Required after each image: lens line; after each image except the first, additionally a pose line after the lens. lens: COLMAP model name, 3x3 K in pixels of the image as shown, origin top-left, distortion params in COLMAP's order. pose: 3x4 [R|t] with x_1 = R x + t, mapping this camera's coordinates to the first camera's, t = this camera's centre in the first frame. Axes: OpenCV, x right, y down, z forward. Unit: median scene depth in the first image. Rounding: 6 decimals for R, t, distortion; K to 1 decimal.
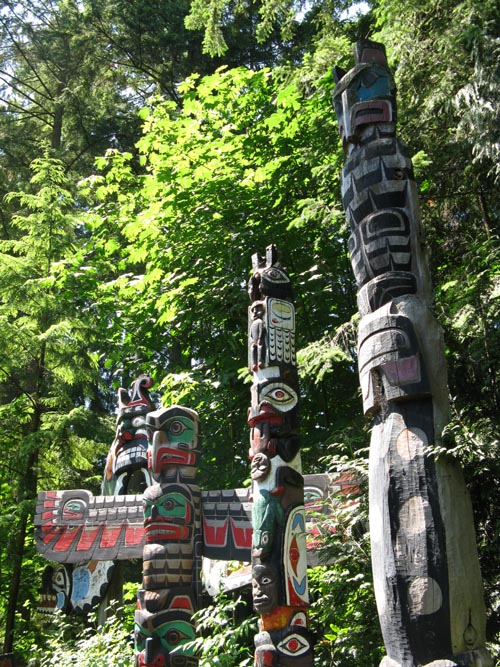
lens RADIAL K [[688.4, 0, 250.0], [0, 688.4, 333.5], [0, 0, 1]] dist [-0.192085, 0.213868]
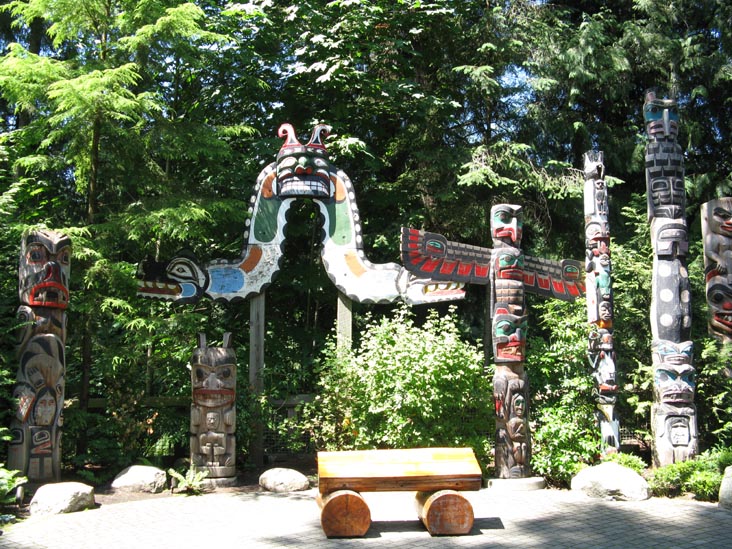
lens RADIAL K [[735.2, 0, 366.0], [0, 735.2, 274.5], [0, 0, 1]] dist [-0.189222, 0.207174]
pose [[0.545998, 0.125007, 0.828408, -1.215846], [-0.380130, 0.918127, 0.111996, 0.137687], [-0.746583, -0.376052, 0.548815, 0.129630]]
